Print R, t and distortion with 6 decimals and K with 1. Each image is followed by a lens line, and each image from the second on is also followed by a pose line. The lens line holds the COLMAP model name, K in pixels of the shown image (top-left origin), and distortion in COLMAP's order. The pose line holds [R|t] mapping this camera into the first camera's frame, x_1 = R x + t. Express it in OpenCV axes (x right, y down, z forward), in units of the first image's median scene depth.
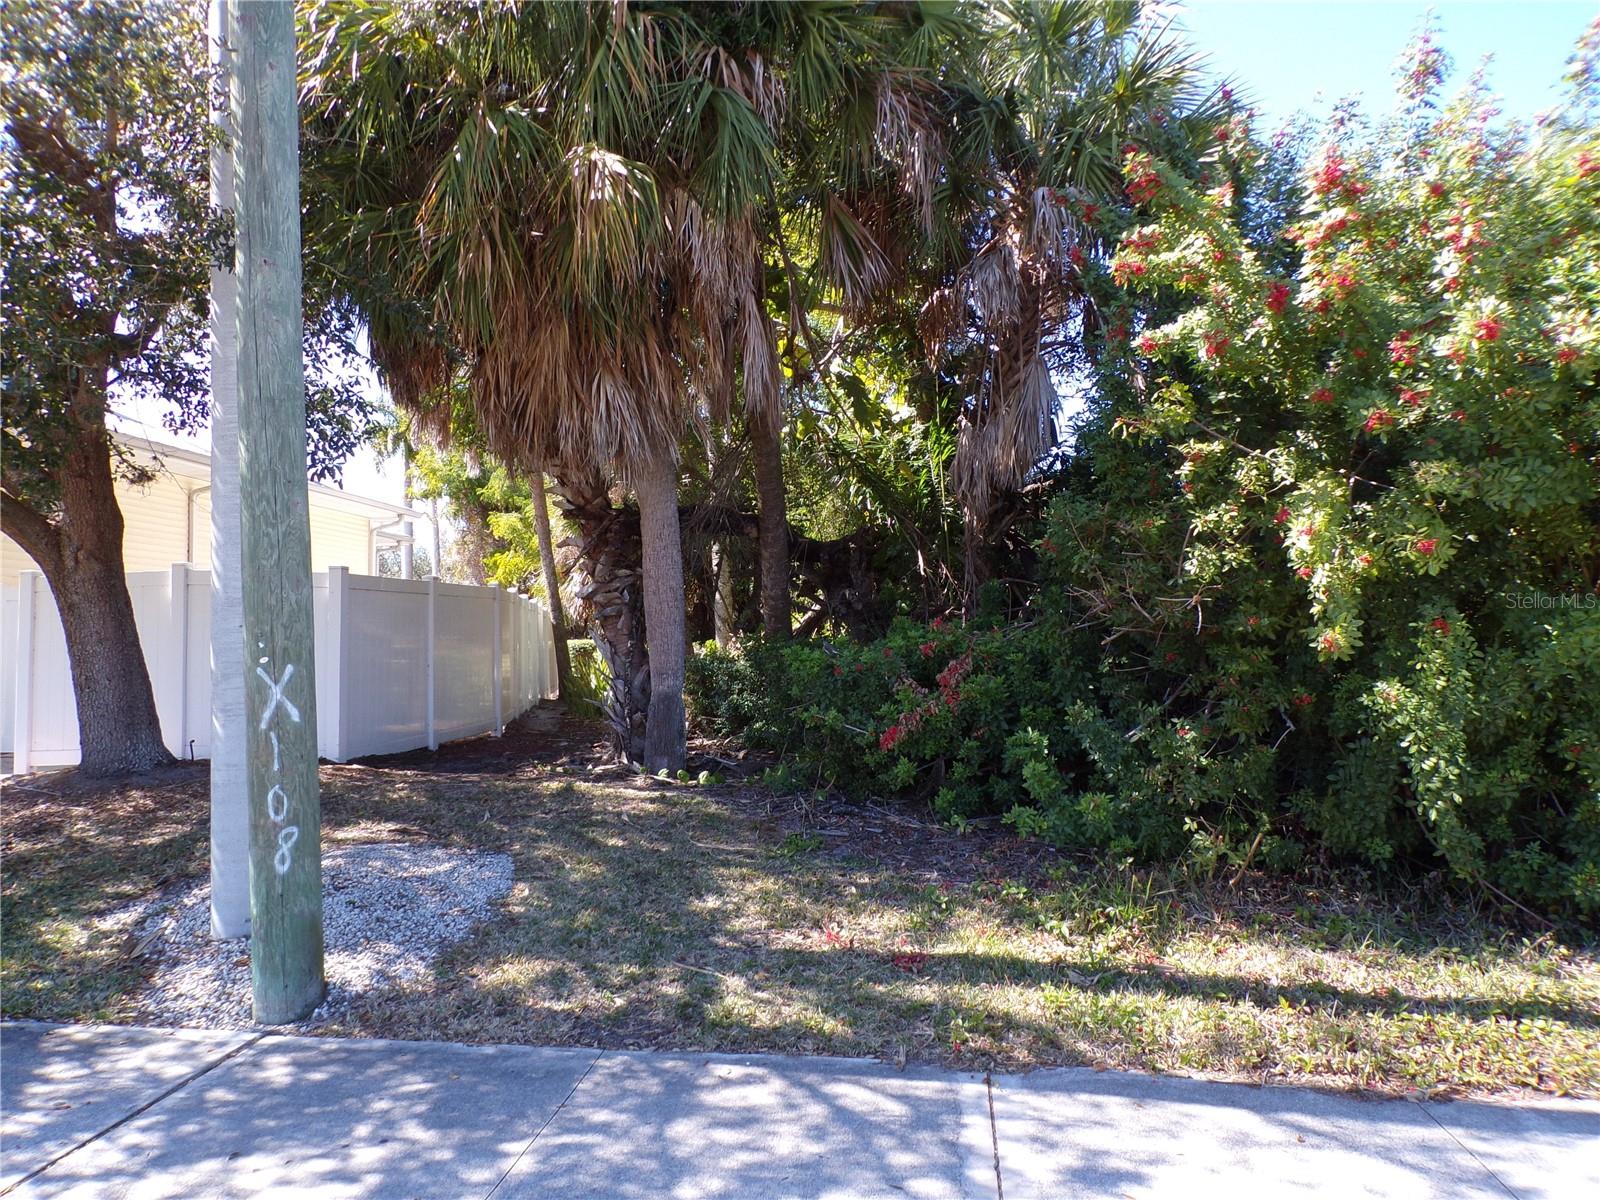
lens RADIAL K [[1087.5, 0, 799.8], [0, 1087.5, 600.6], [0, 0, 1]] dist [-0.001094, 0.005823]
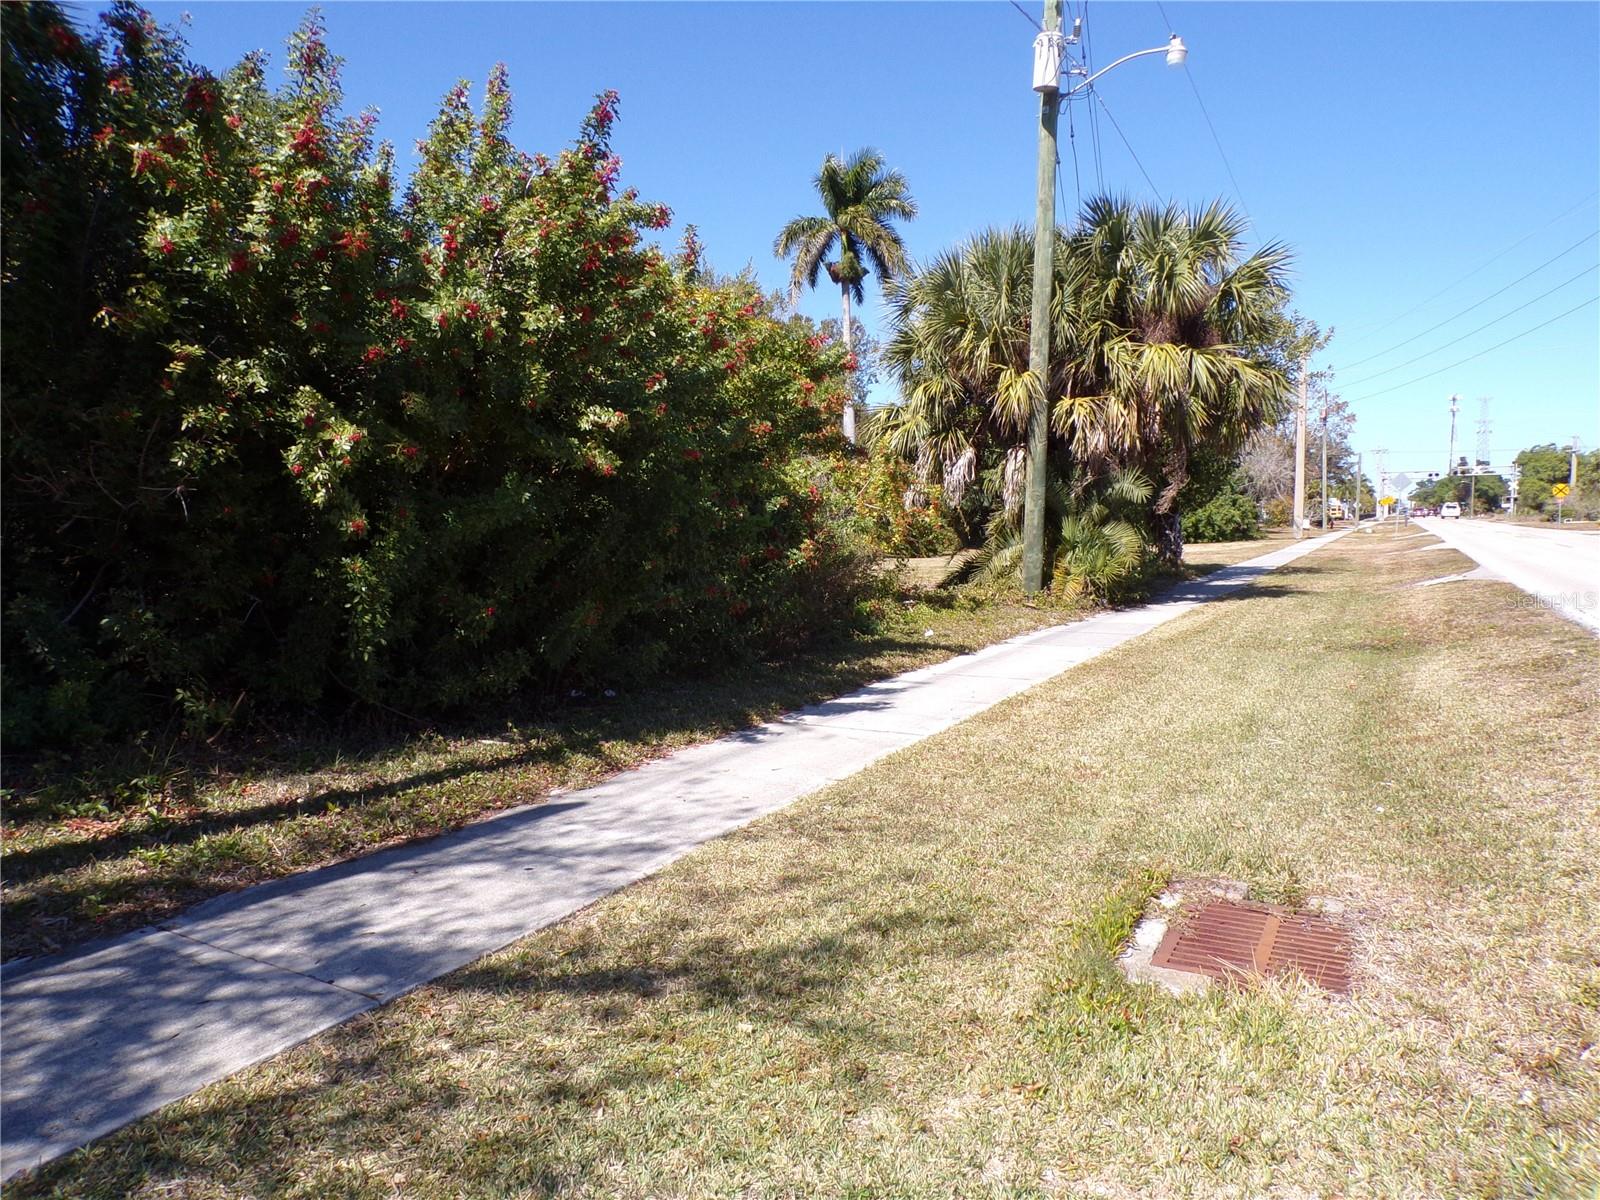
lens RADIAL K [[1087.5, 0, 799.8], [0, 1087.5, 600.6], [0, 0, 1]] dist [-0.001094, 0.005823]
pose [[0.380216, -0.067261, 0.922449, -0.421112], [-0.020342, 0.996503, 0.081045, 0.009203], [-0.924674, -0.049579, 0.377518, 0.009219]]
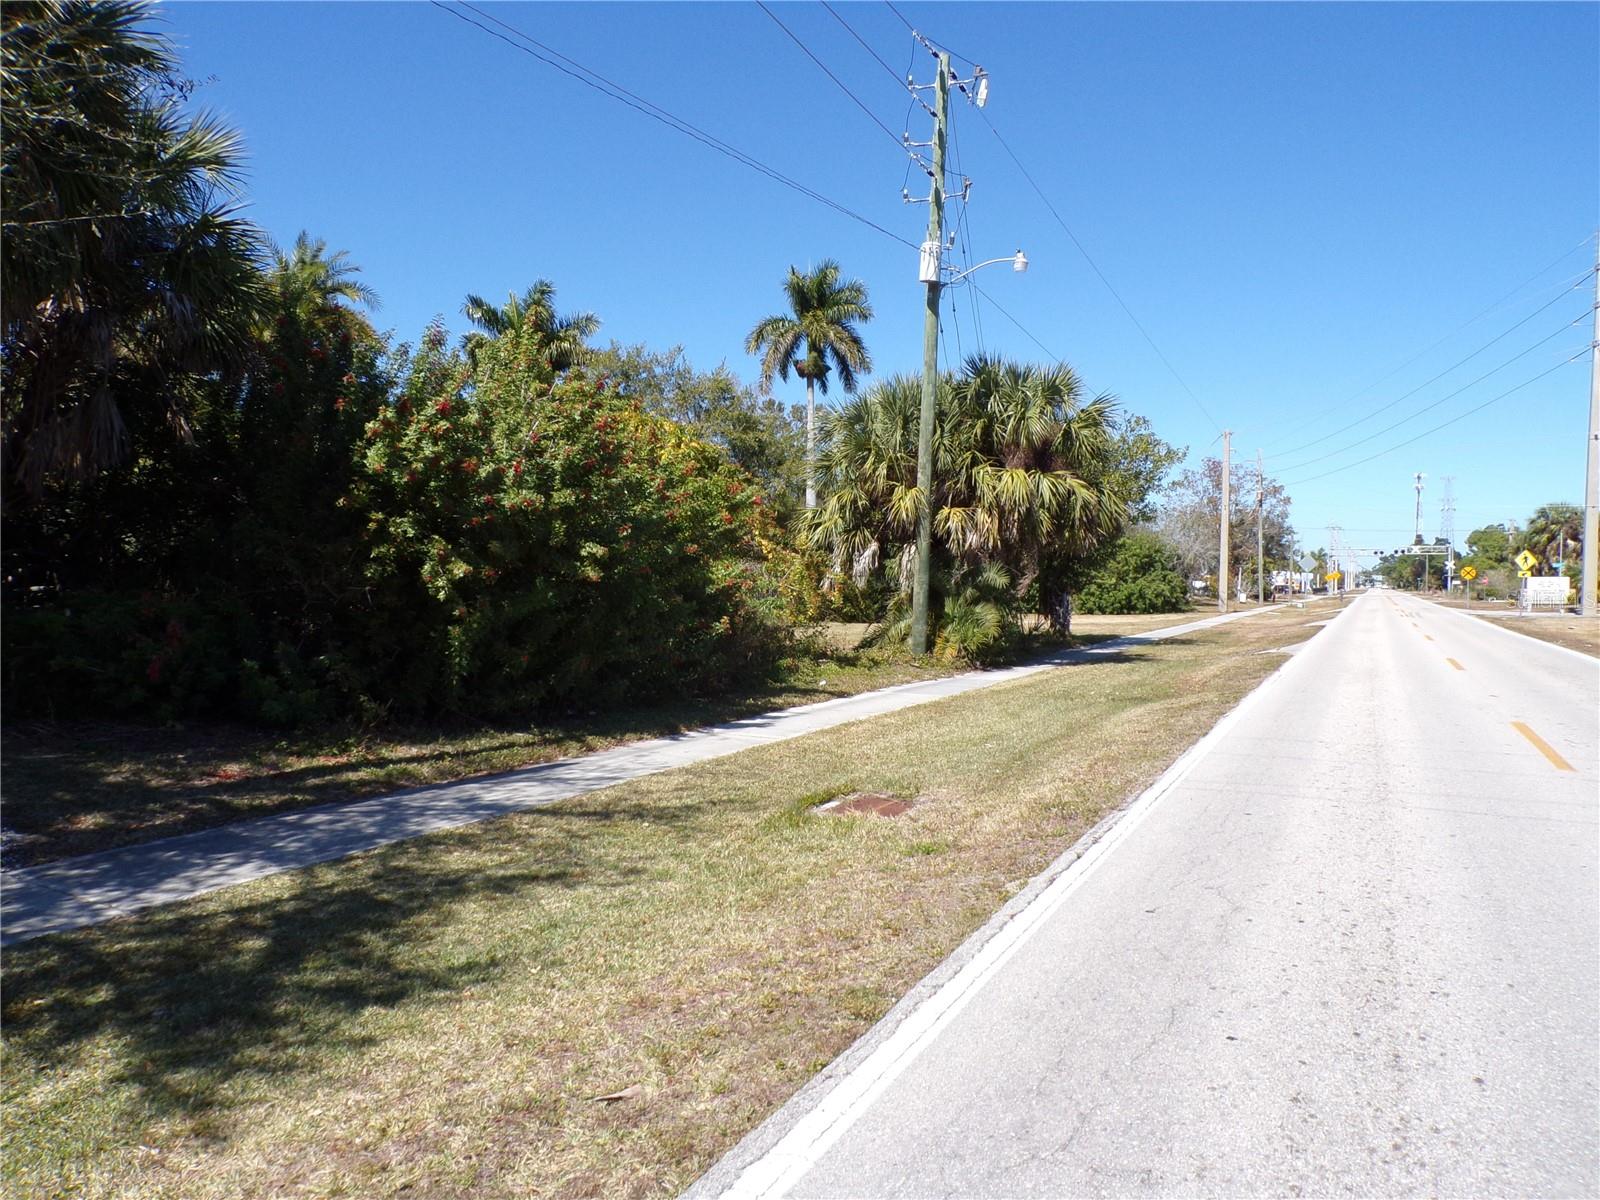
lens RADIAL K [[1087.5, 0, 799.8], [0, 1087.5, 600.6], [0, 0, 1]] dist [-0.001094, 0.005823]
pose [[0.365389, -0.008295, 0.930818, -1.264731], [-0.042896, 0.998748, 0.025739, -0.067293], [-0.929866, -0.049333, 0.364576, -0.510374]]
